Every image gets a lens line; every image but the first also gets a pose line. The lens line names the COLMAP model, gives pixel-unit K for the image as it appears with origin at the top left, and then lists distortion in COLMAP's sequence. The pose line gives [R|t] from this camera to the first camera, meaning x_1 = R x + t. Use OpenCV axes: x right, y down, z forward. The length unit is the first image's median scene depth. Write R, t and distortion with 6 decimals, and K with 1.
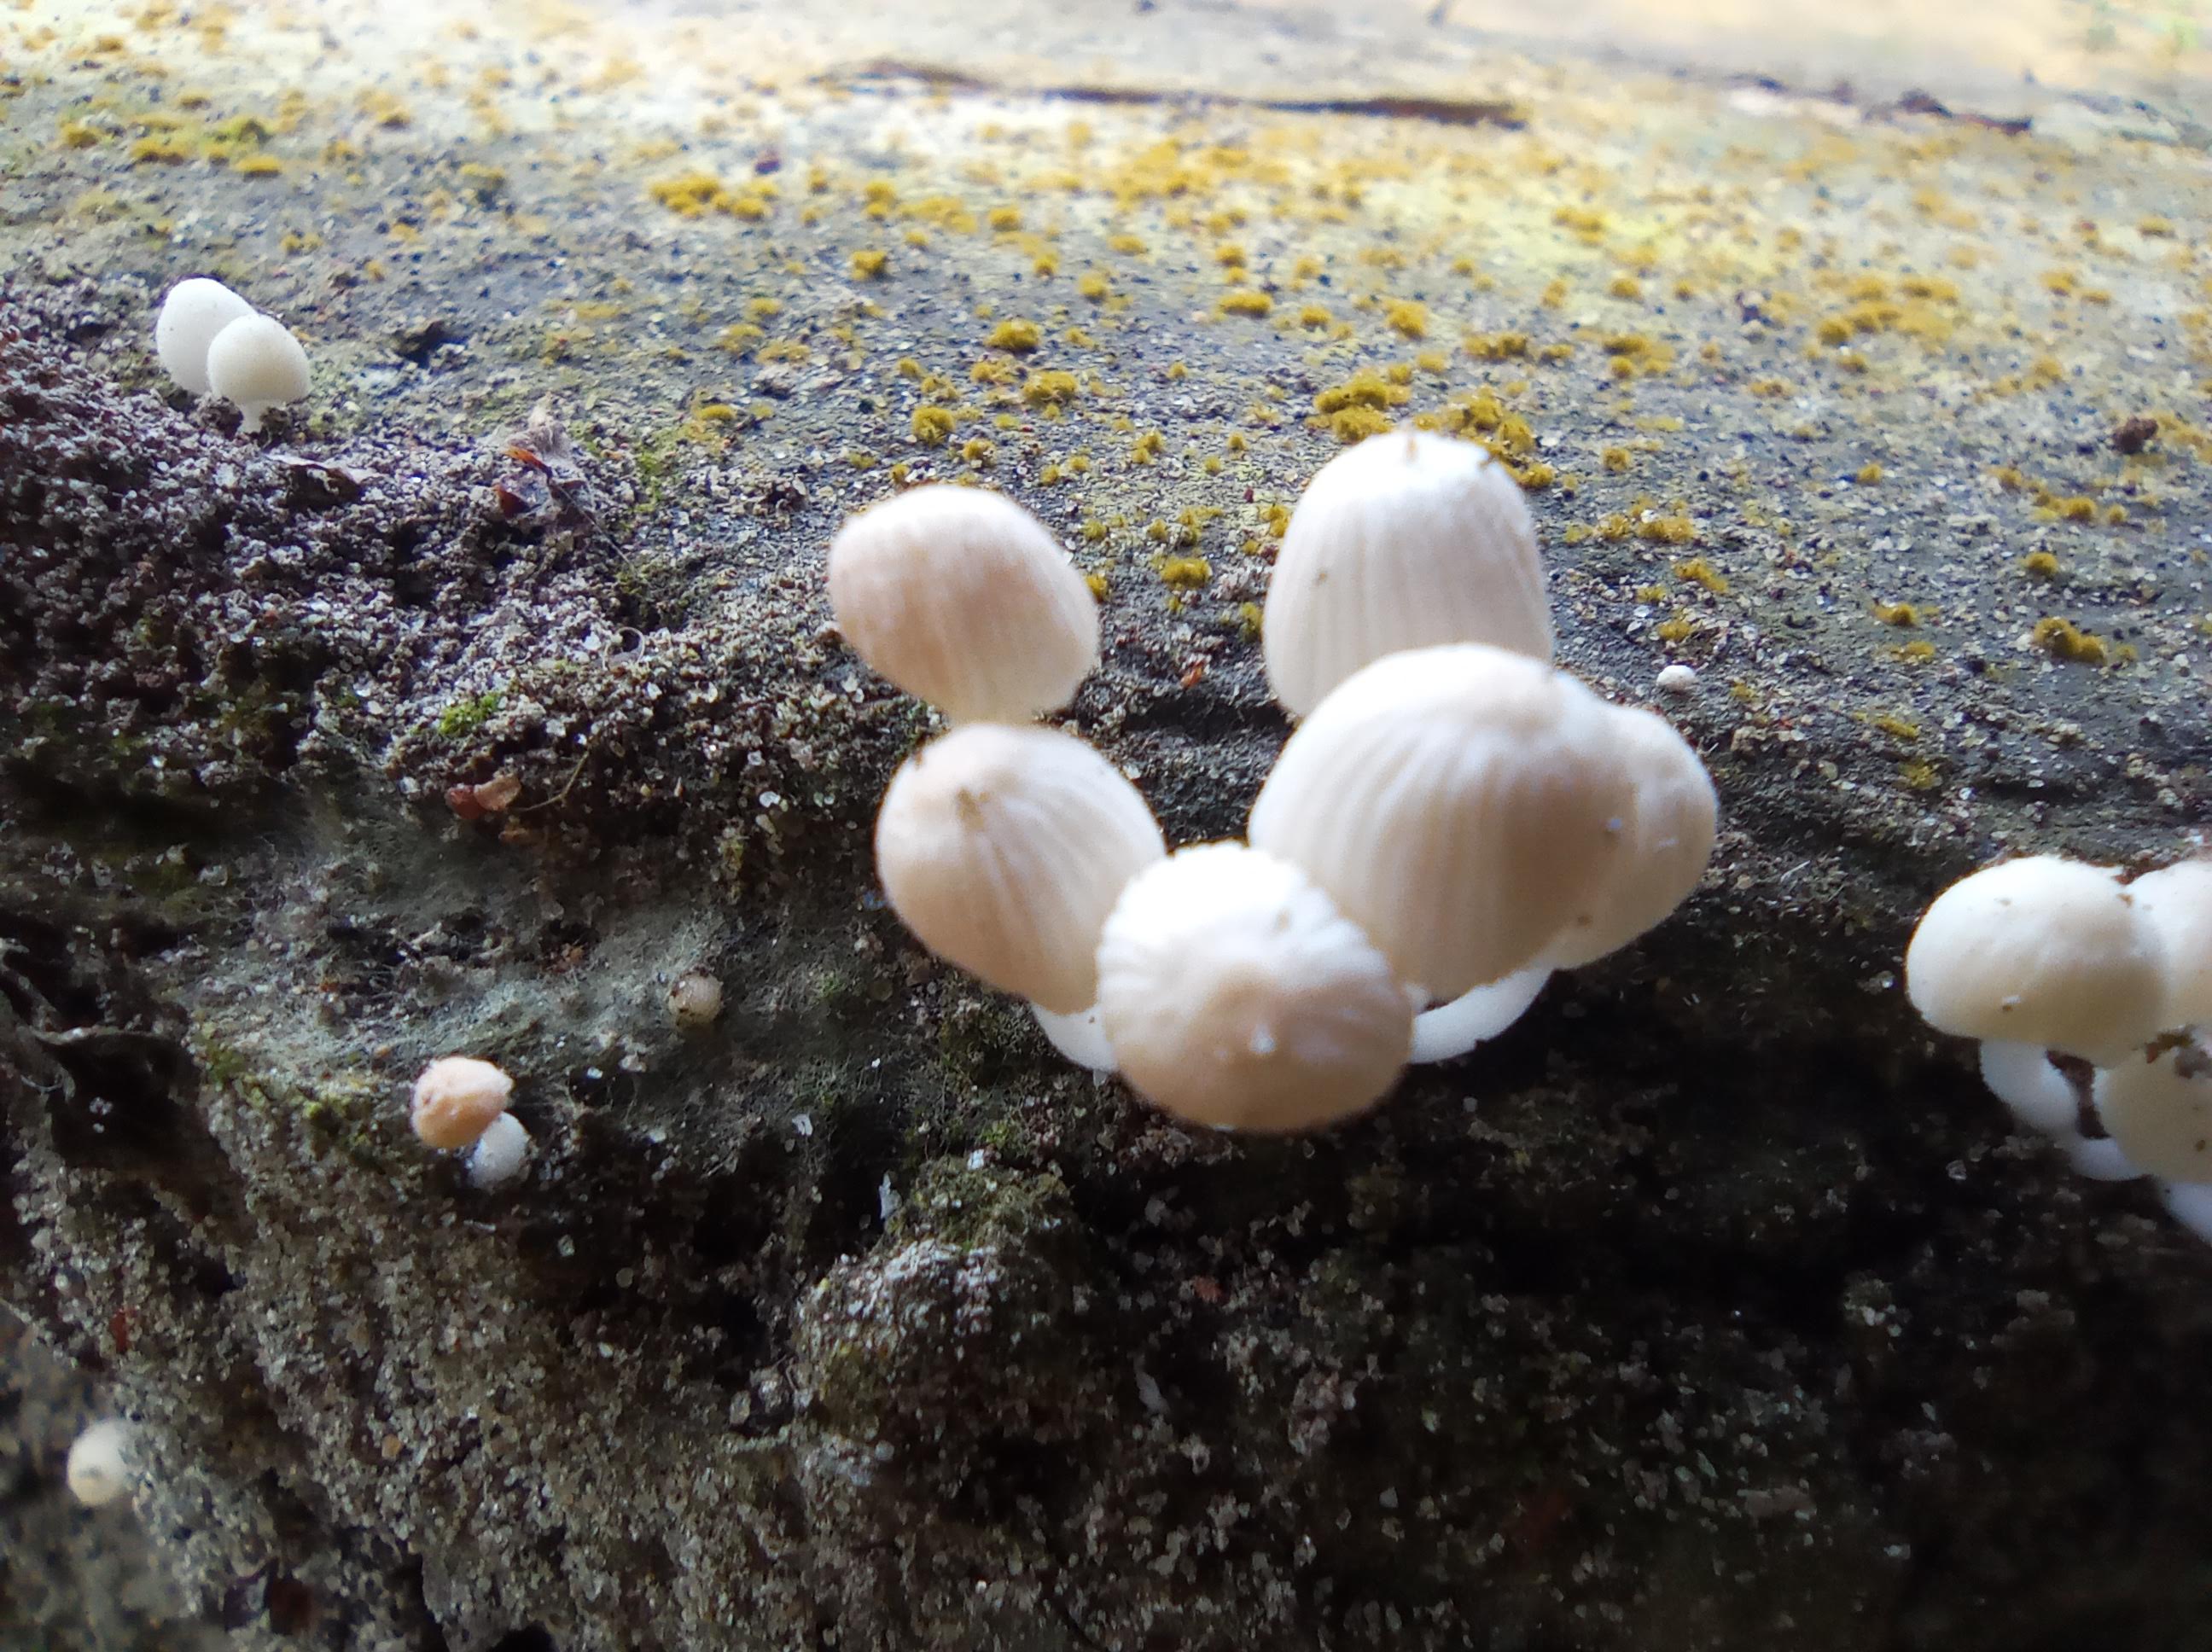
lens RADIAL K [[1580.7, 0, 1093.5], [0, 1580.7, 830.4], [0, 0, 1]] dist [0.051454, -0.086380]
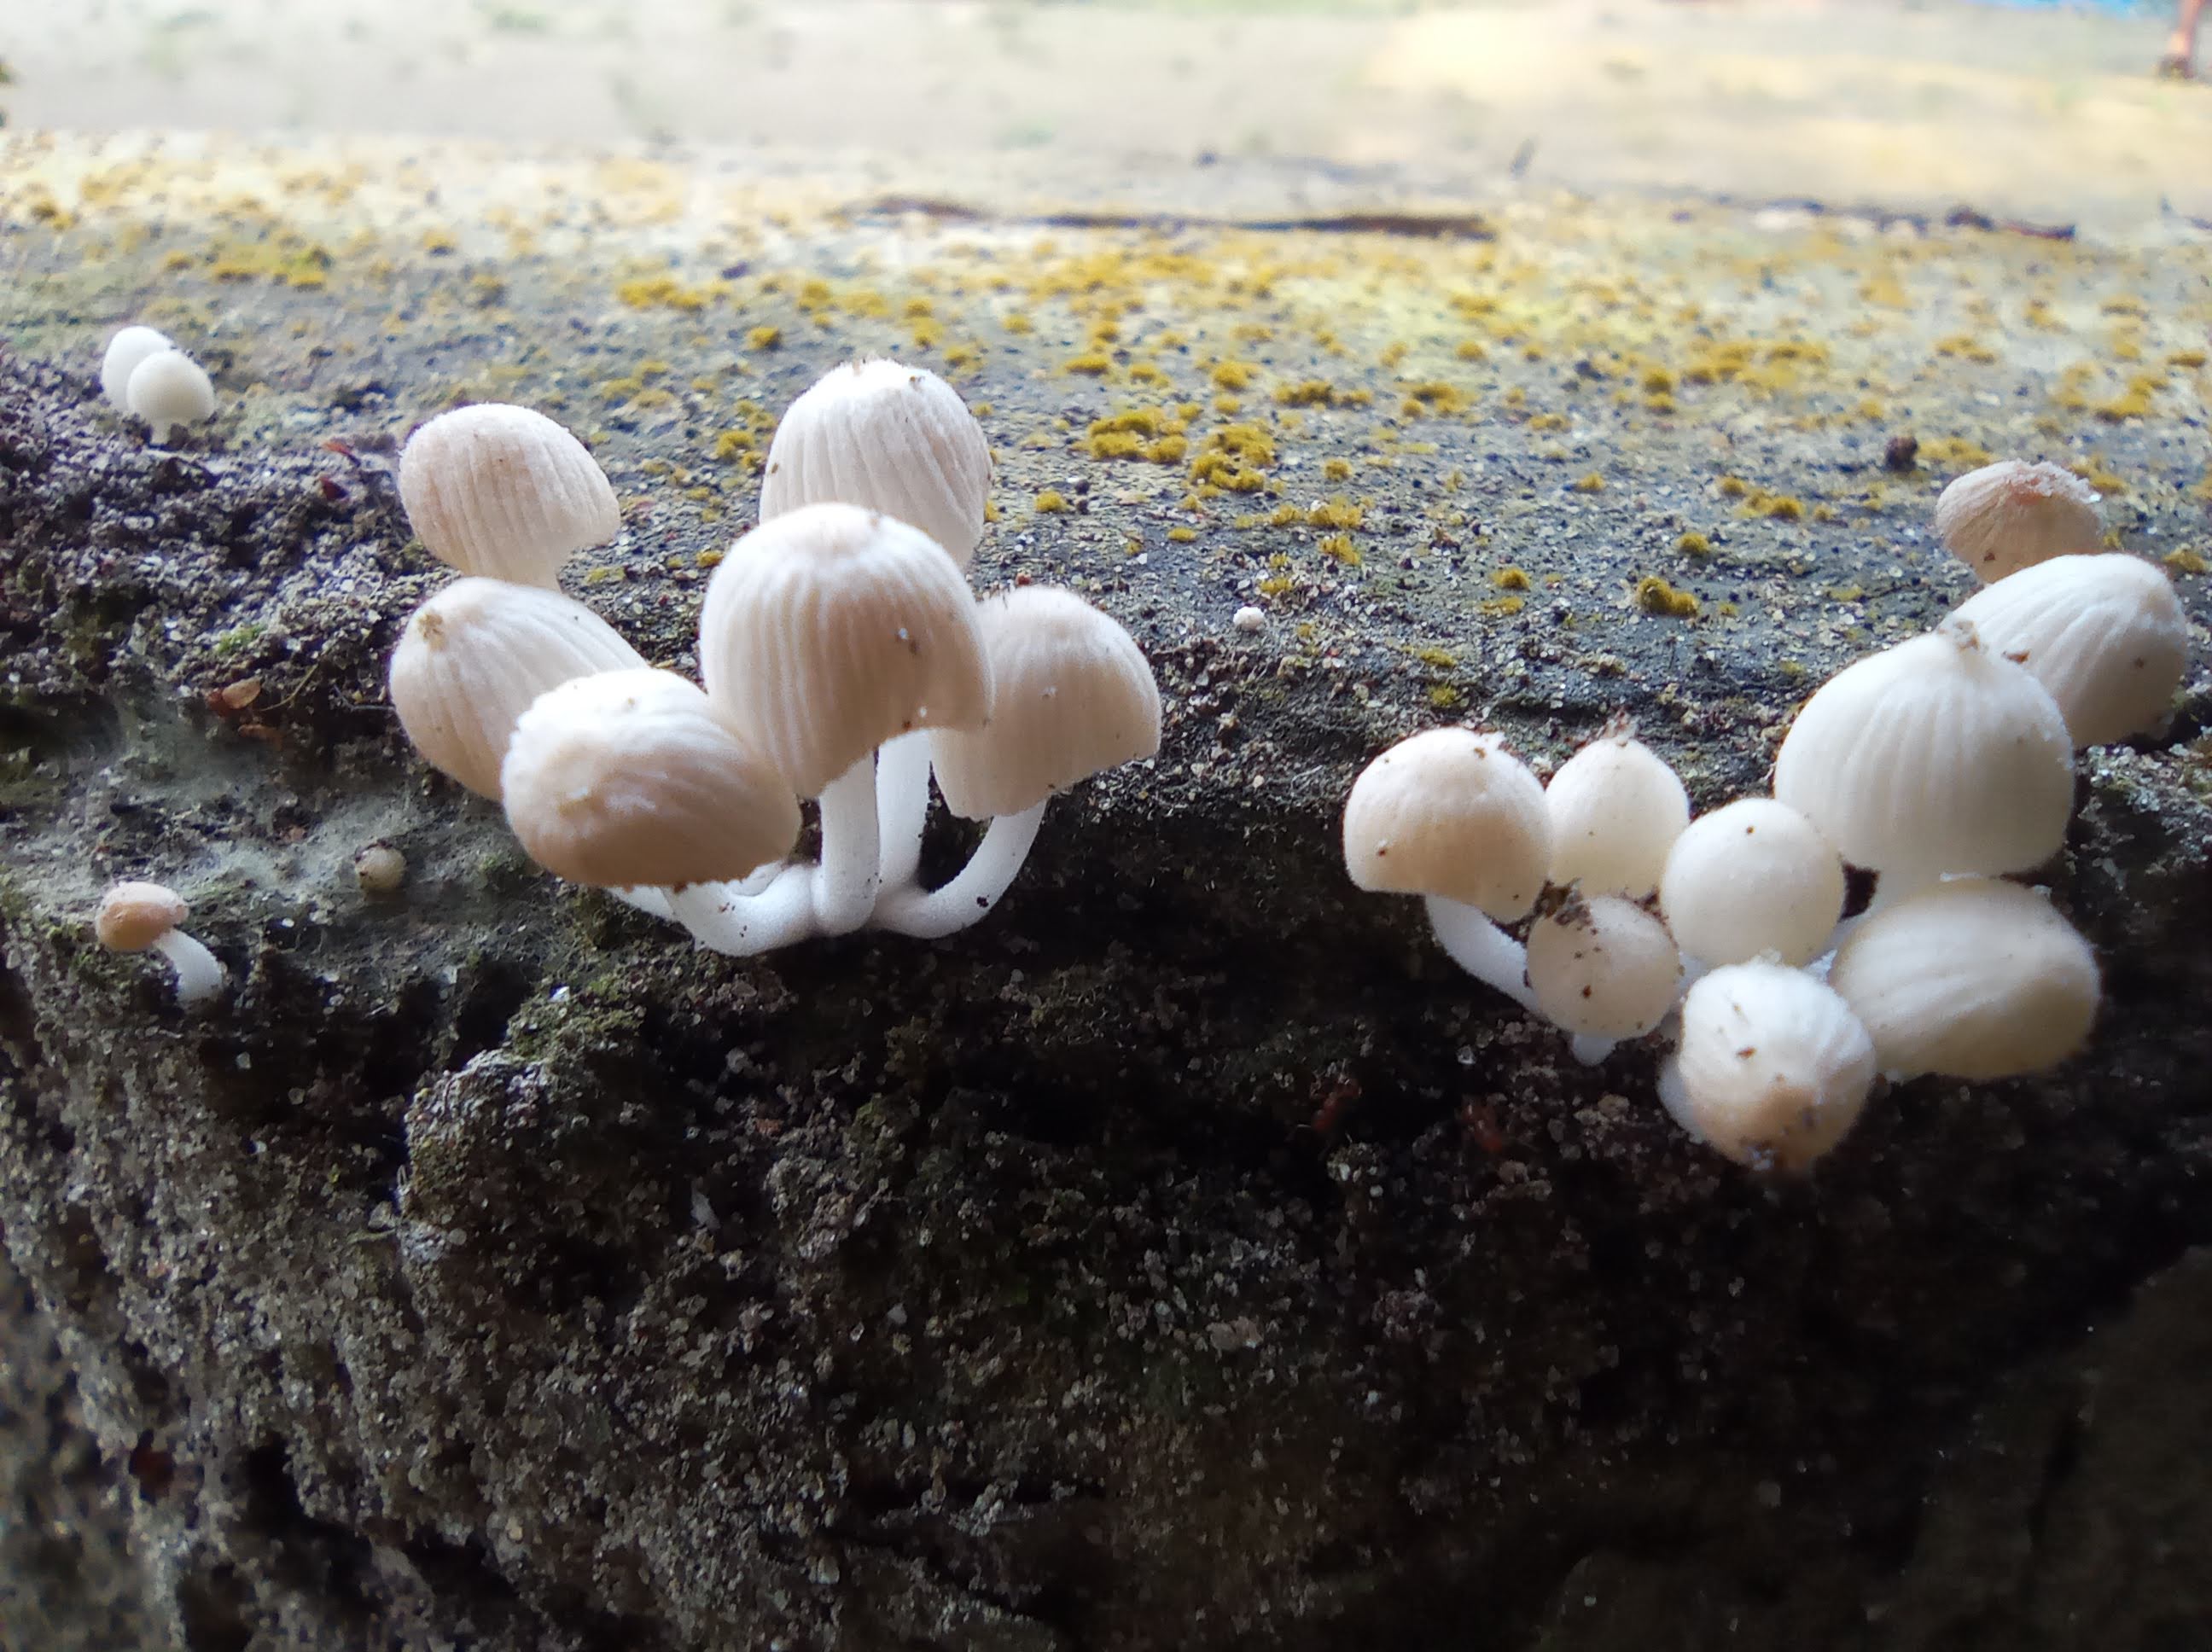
lens RADIAL K [[1583.8, 0, 1094.7], [0, 1583.8, 827.9], [0, 0, 1]] dist [0.039177, -0.060745]
pose [[0.989713, 0.018570, -0.141859, 0.432526], [-0.033560, 0.994010, -0.104013, 0.176188], [0.139078, 0.107704, 0.984407, -0.099887]]
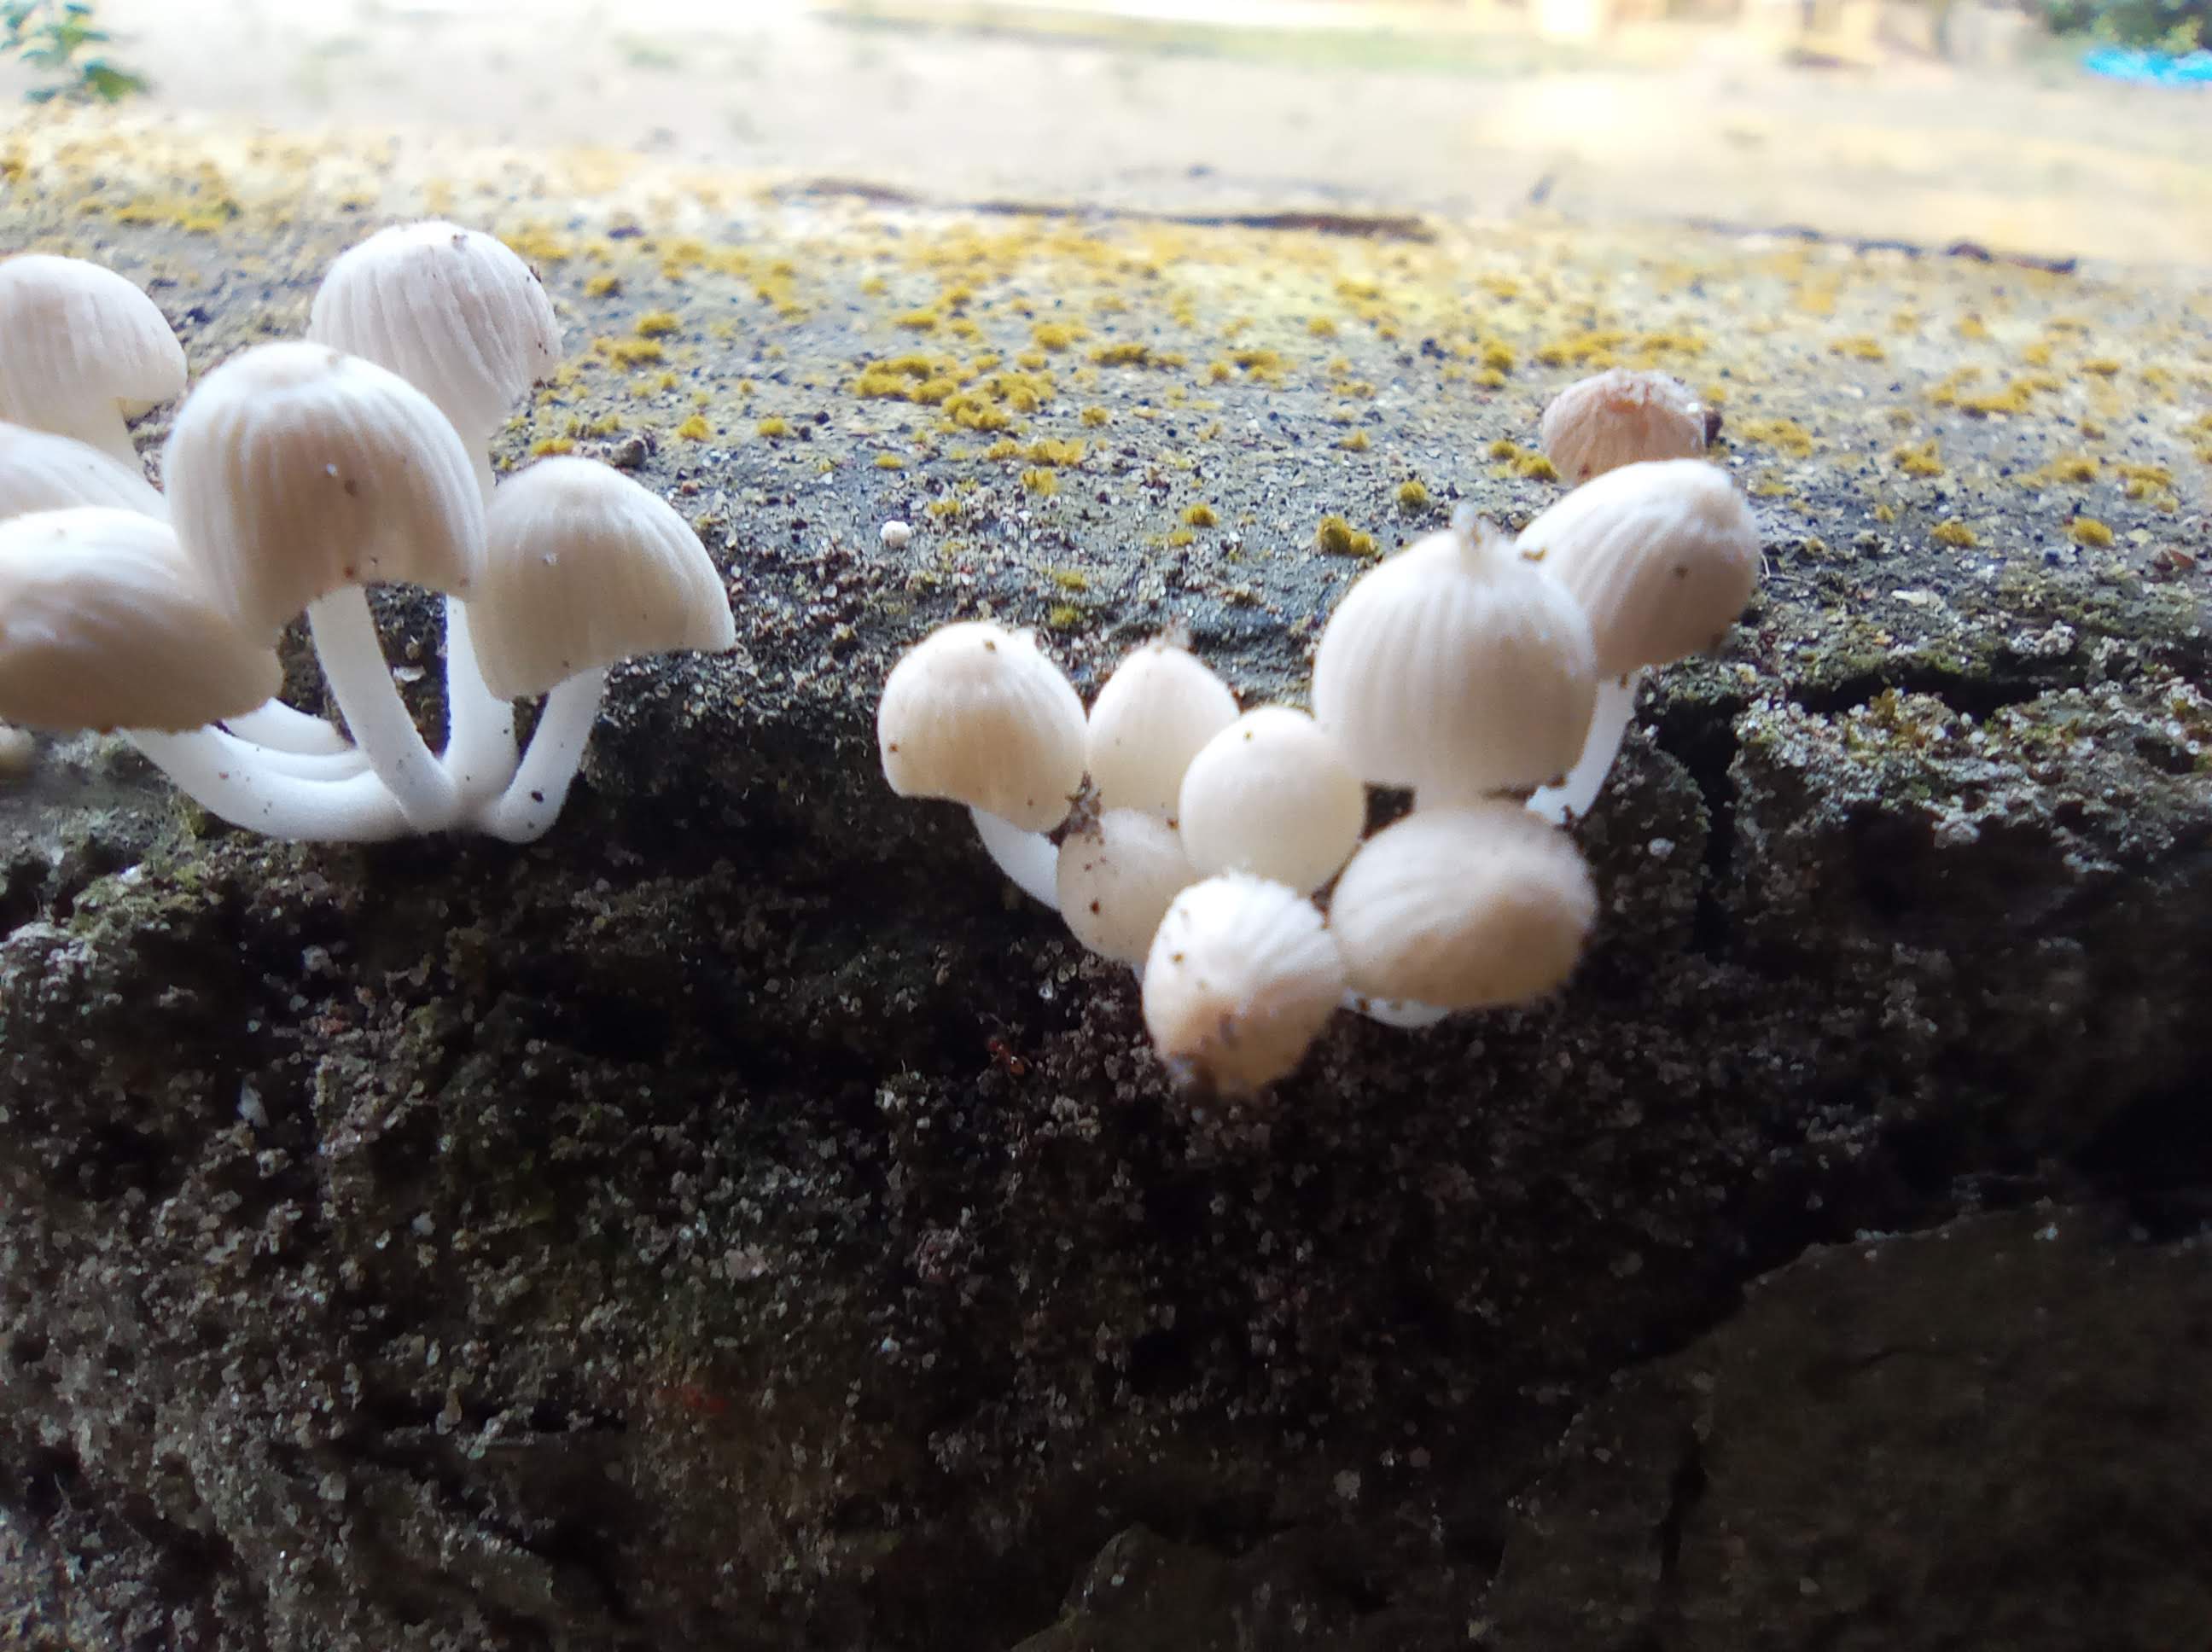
lens RADIAL K [[1580.7, 0, 1093.5], [0, 1580.7, 830.4], [0, 0, 1]] dist [0.051454, -0.086380]
pose [[0.978408, 0.067967, -0.195187, 0.740806], [-0.093649, 0.987662, -0.125510, 0.230627], [0.184248, 0.141079, 0.972702, 0.014116]]
